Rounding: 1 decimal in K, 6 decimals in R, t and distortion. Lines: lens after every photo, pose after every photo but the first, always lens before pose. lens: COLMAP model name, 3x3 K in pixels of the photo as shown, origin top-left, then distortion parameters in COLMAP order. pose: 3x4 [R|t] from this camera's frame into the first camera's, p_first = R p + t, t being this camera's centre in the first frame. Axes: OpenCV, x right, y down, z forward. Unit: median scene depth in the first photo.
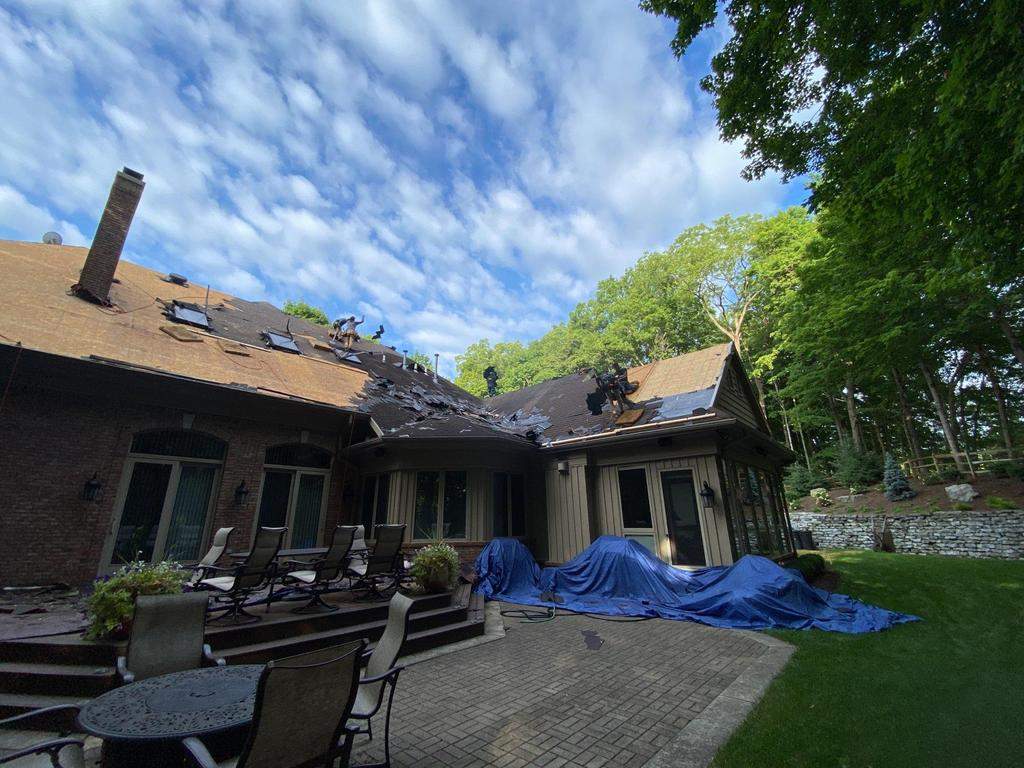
lens RADIAL K [[418.3, 0, 498.6], [0, 418.3, 378.6], [0, 0, 1]] dist [0.008504, -0.014016]
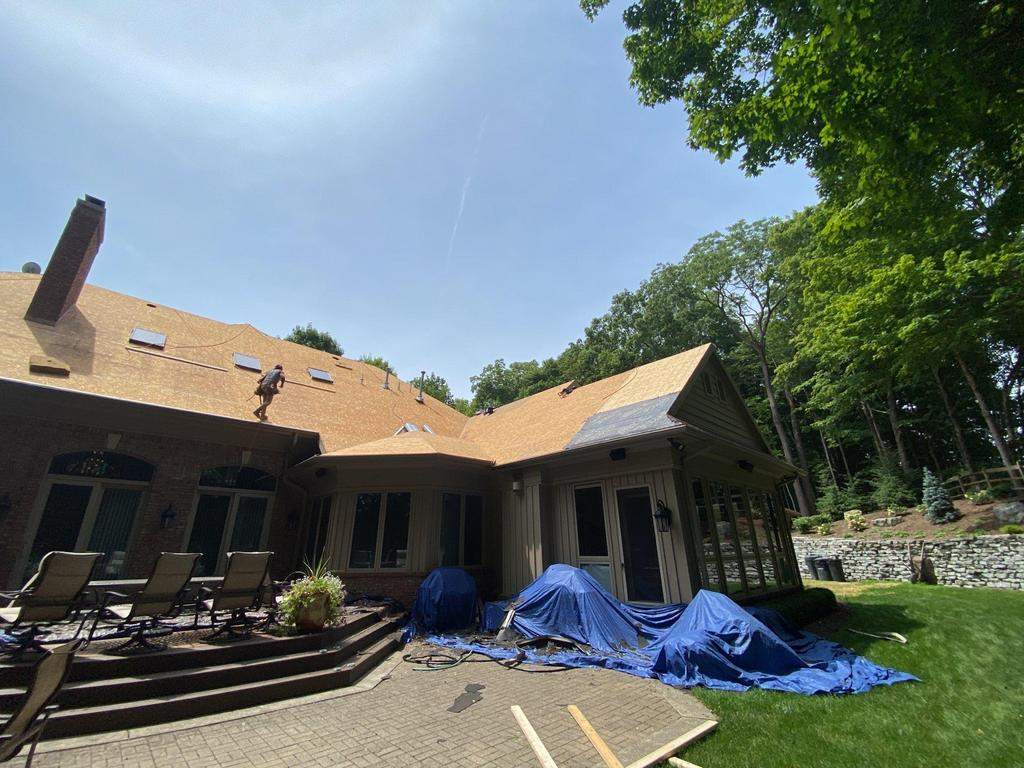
lens RADIAL K [[418.3, 0, 498.6], [0, 418.3, 378.6], [0, 0, 1]] dist [0.008504, -0.014016]
pose [[0.996487, -0.030009, -0.078191, 0.188906], [0.025596, 0.998055, -0.056842, 0.029136], [0.079745, 0.054641, 0.995317, 0.086406]]
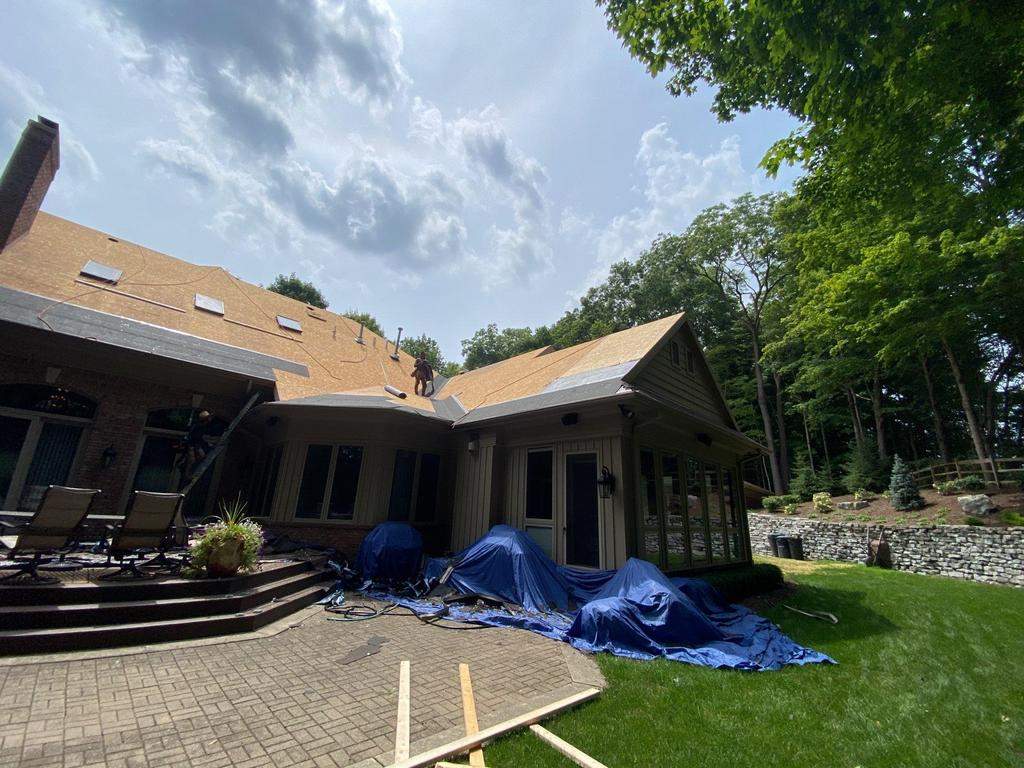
lens RADIAL K [[418.3, 0, 498.6], [0, 418.3, 378.6], [0, 0, 1]] dist [0.008504, -0.014016]
pose [[0.996743, 0.035874, -0.072225, 0.265788], [-0.034348, 0.999162, 0.022271, 0.045602], [0.072964, -0.019718, 0.997140, 0.126323]]
